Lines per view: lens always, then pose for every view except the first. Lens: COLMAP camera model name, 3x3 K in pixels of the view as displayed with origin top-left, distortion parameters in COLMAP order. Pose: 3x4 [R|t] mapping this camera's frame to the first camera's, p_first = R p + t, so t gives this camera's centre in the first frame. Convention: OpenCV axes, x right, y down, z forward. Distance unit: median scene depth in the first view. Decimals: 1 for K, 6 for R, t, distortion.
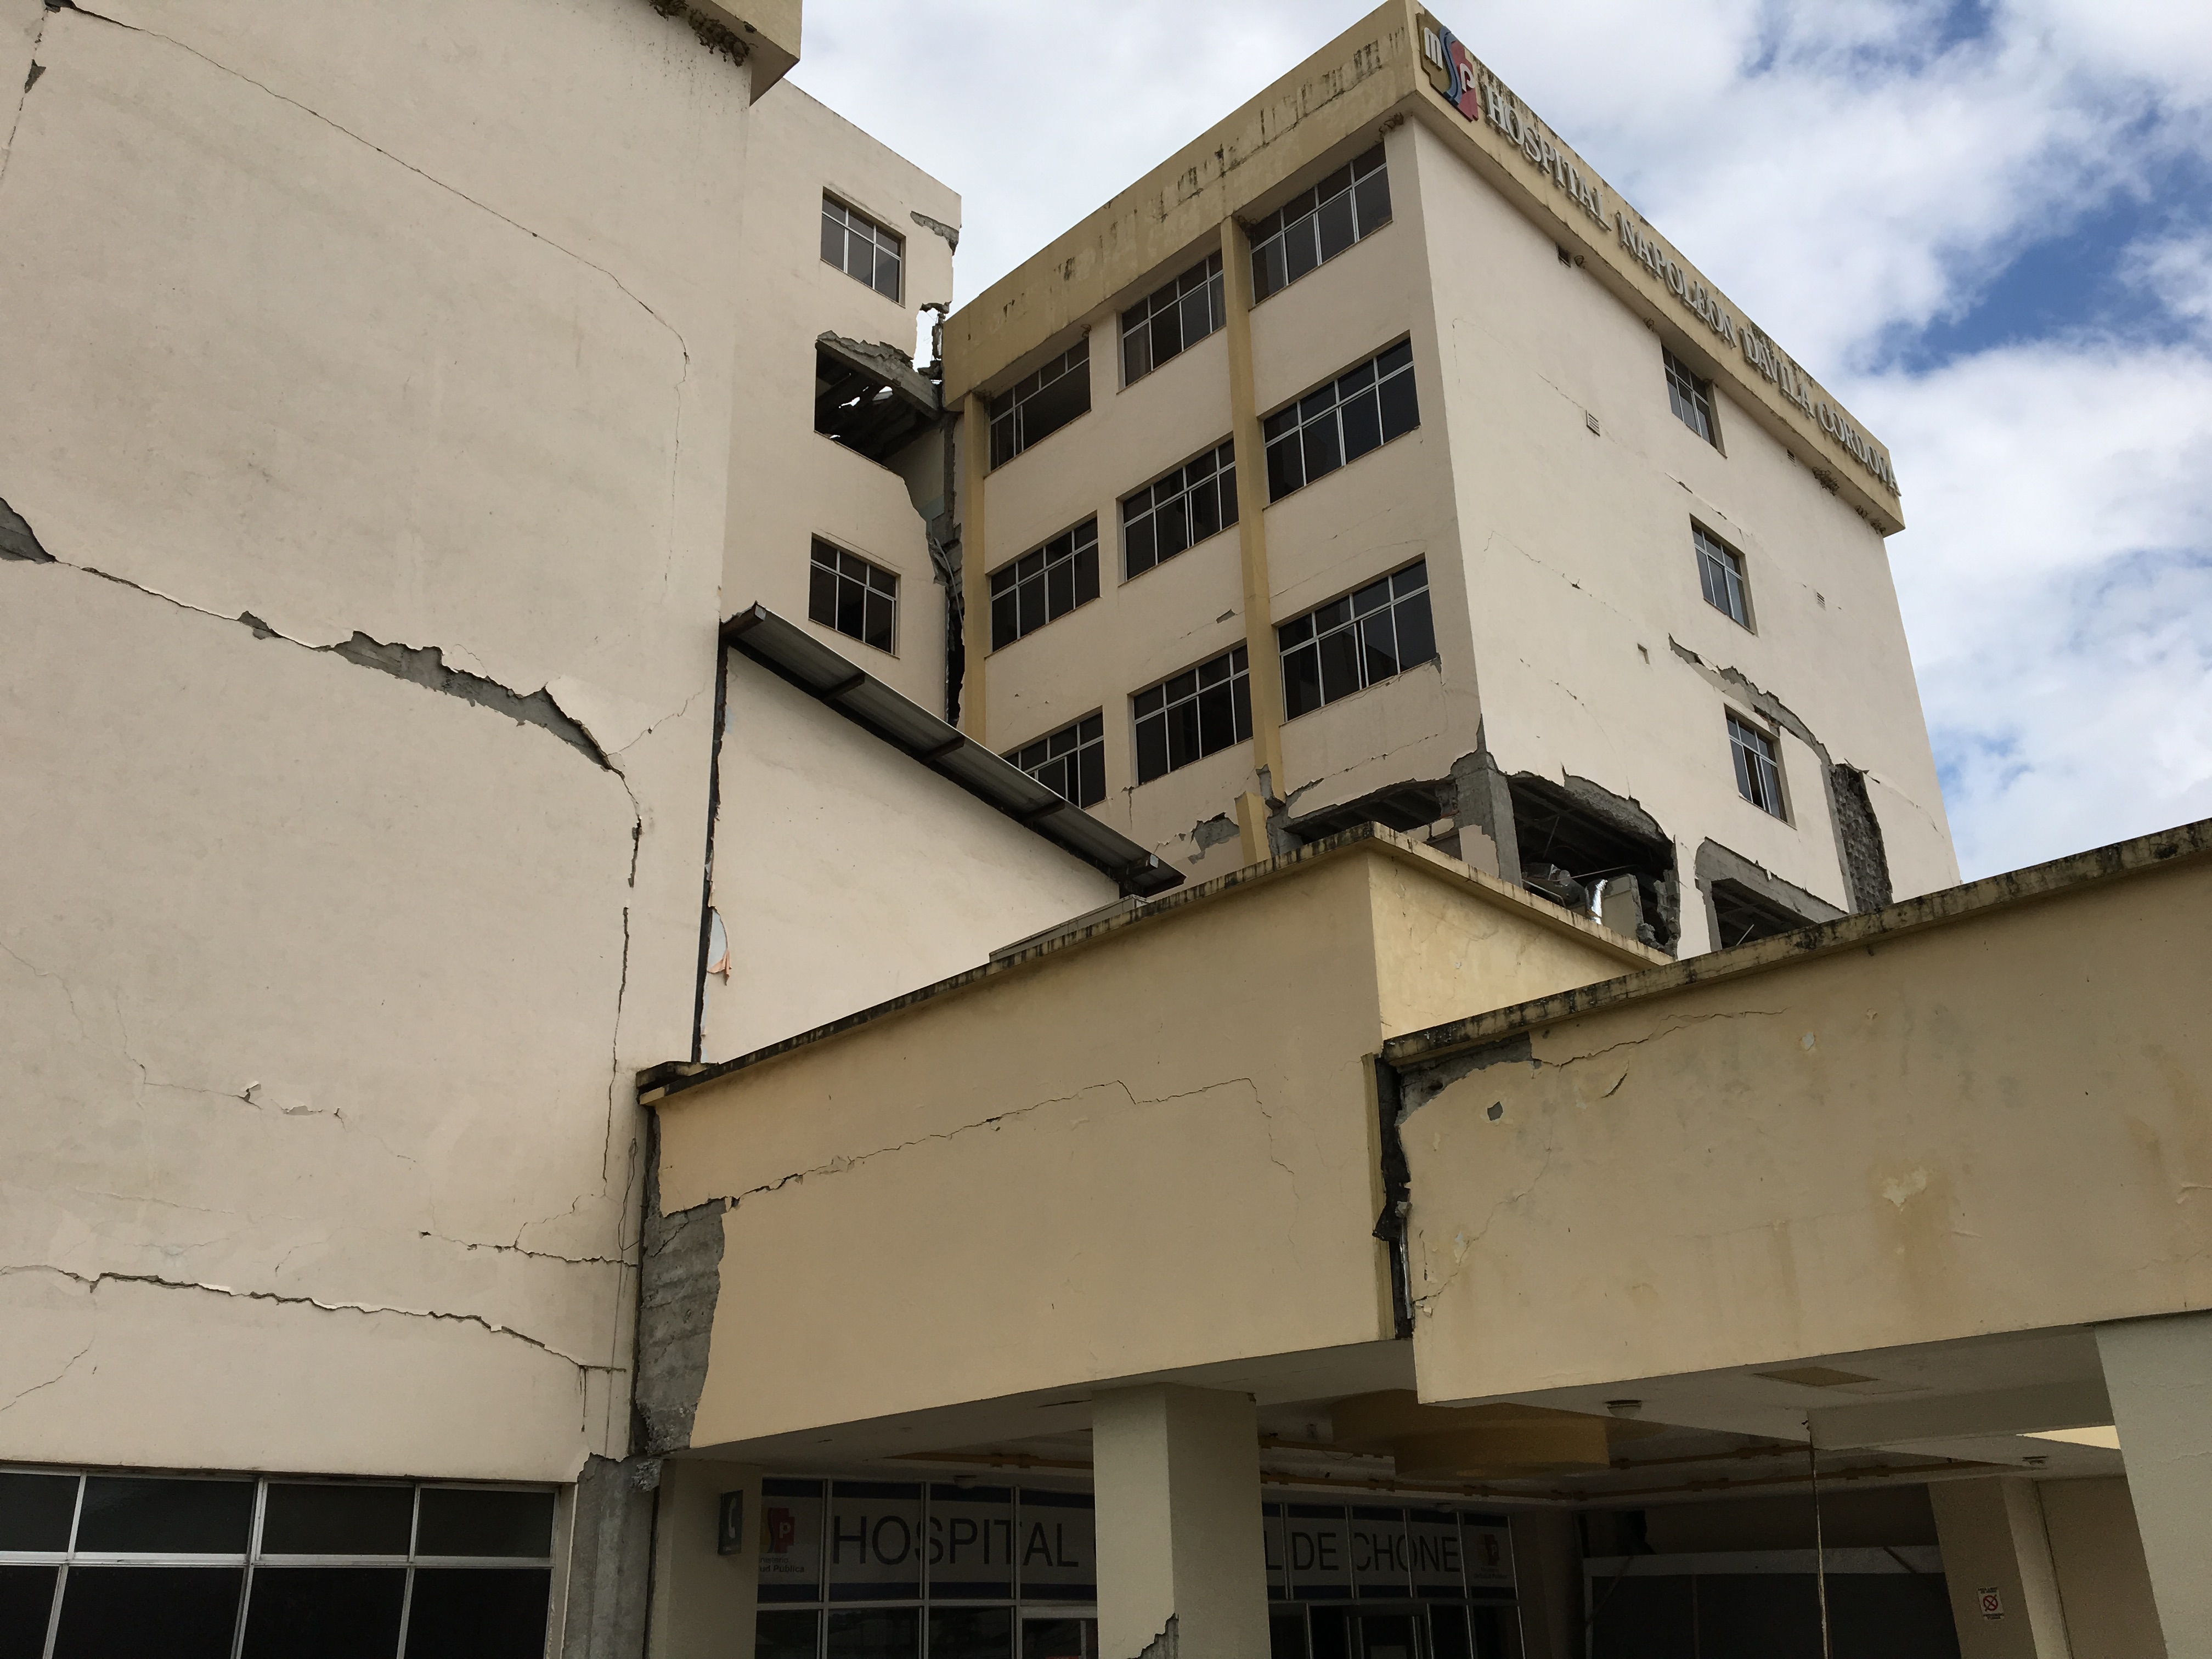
lens RADIAL K [[1877.5, 0, 1108.1], [0, 1877.5, 831.4], [0, 0, 1]] dist [0.115965, -0.193402]
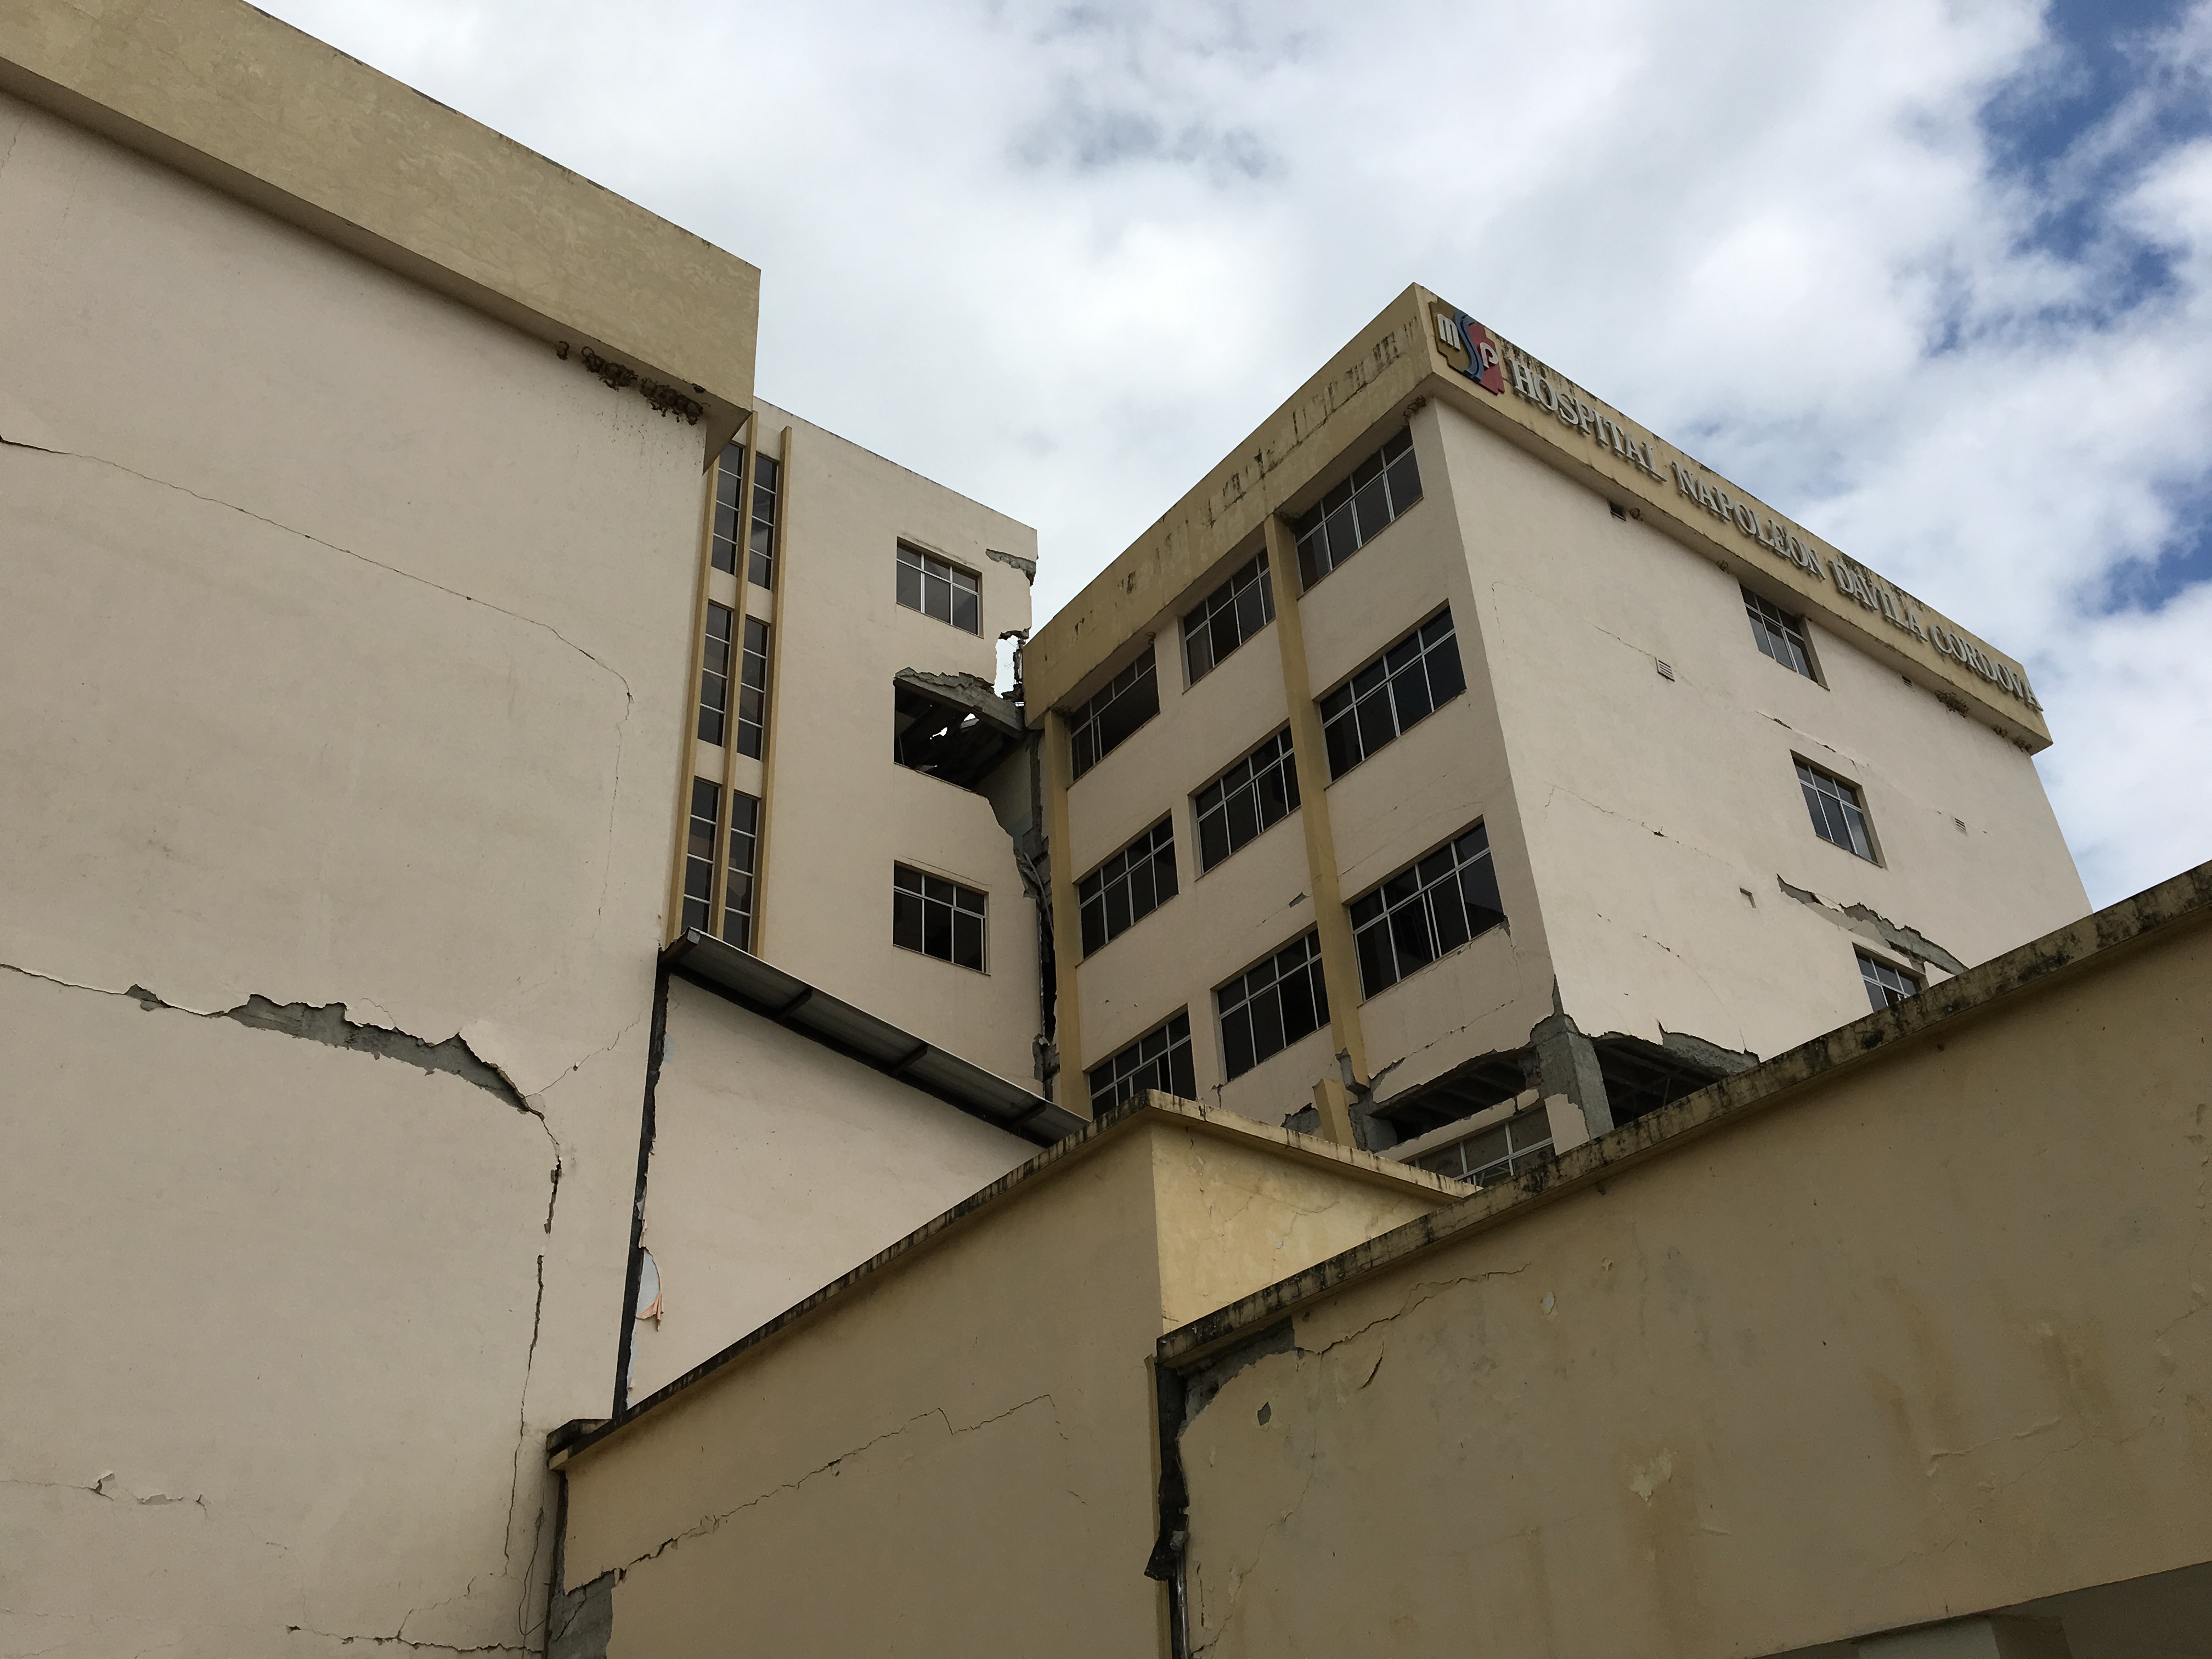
lens RADIAL K [[1873.5, 0, 1101.4], [0, 1873.5, 835.0], [0, 0, 1]] dist [0.110494, -0.167902]
pose [[0.988317, -0.102946, -0.112393, 0.131148], [0.083136, 0.982176, -0.168576, 0.014132], [0.127744, 0.157263, 0.979260, 0.052332]]
